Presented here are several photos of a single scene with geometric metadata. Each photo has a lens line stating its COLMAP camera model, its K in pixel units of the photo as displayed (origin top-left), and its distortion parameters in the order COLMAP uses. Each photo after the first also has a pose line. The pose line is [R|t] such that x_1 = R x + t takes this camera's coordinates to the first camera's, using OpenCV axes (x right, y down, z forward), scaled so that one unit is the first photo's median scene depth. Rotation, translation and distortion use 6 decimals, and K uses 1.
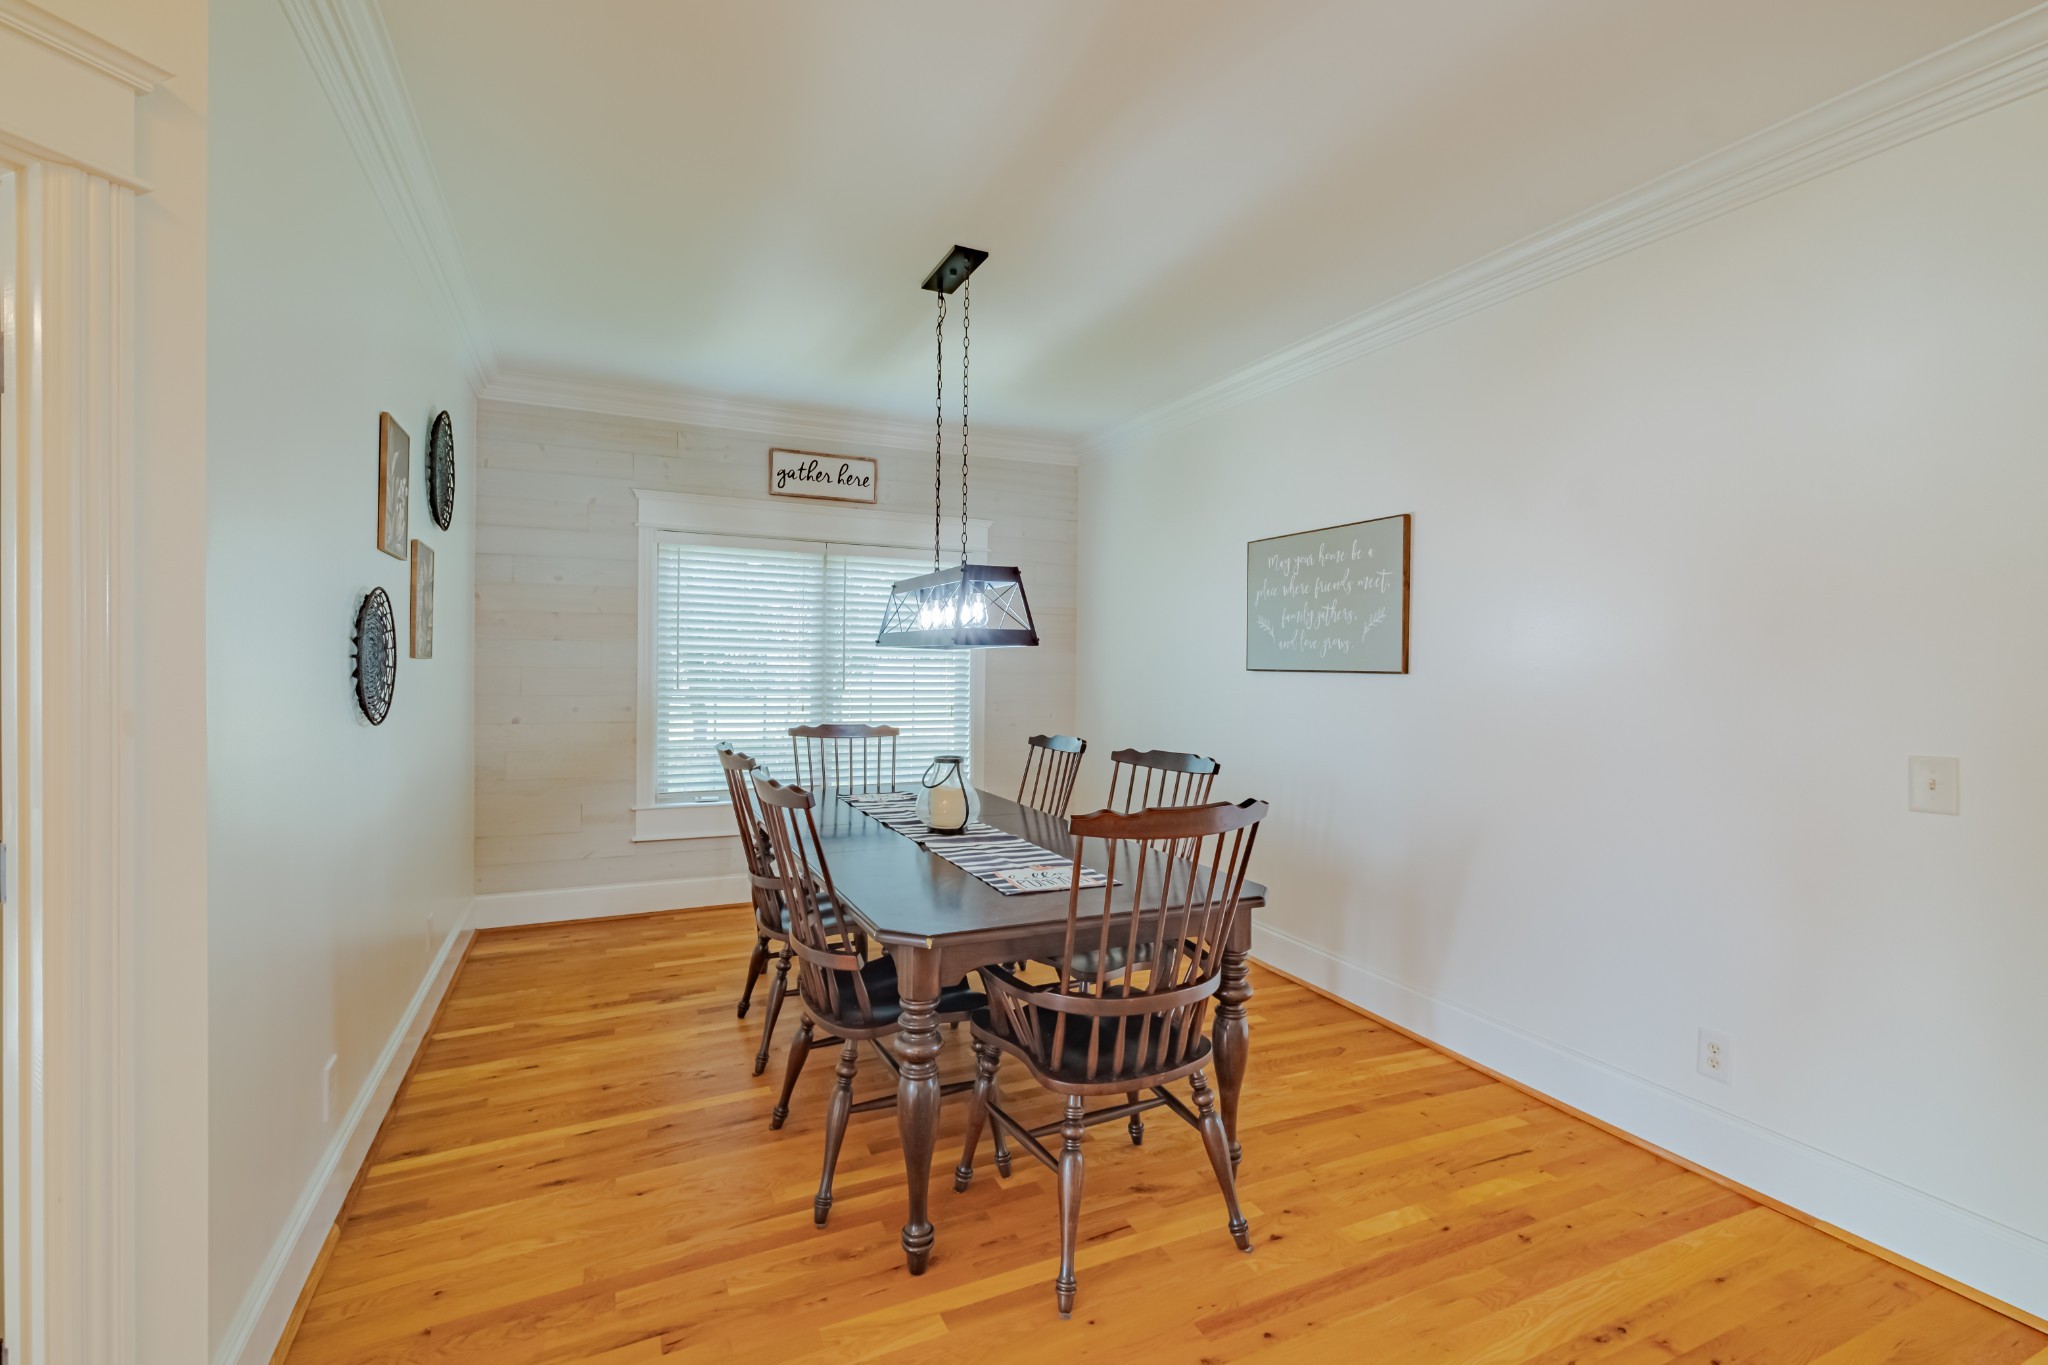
lens RADIAL K [[891.3, 0, 1023.7], [0, 891.3, 672.9], [0, 0, 1]] dist [-0.001596, -0.000158]
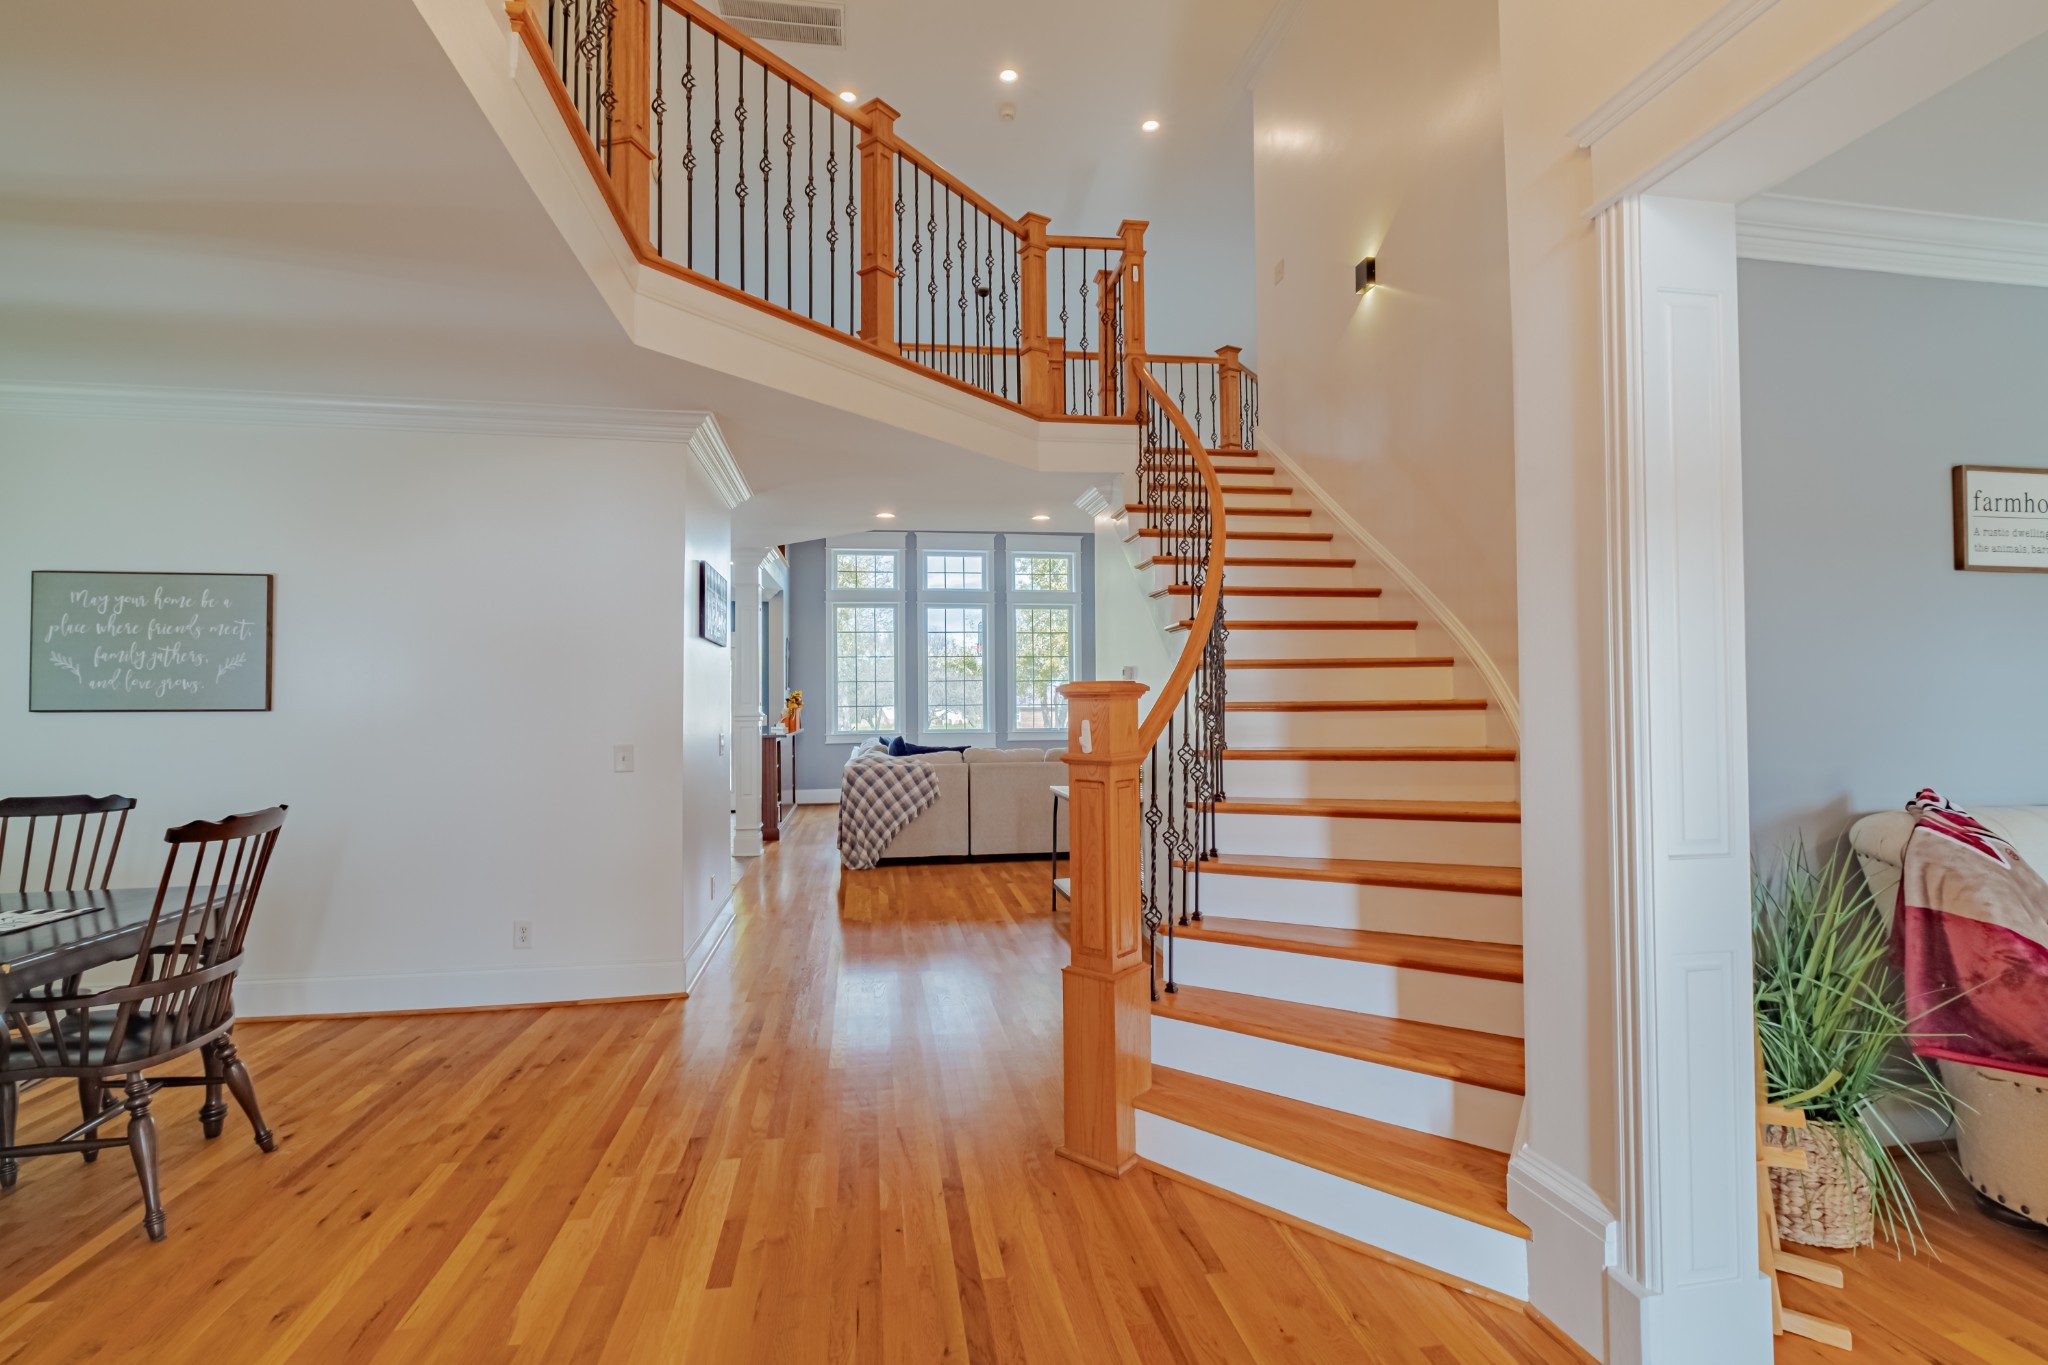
lens RADIAL K [[902.3, 0, 1022.8], [0, 902.3, 676.3], [0, 0, 1]] dist [-0.000696, -0.000082]
pose [[0.259152, 0.012627, 0.965754, -0.583428], [0.017535, 0.999688, -0.017776, -0.007342], [-0.965677, 0.021541, 0.258850, -0.332253]]
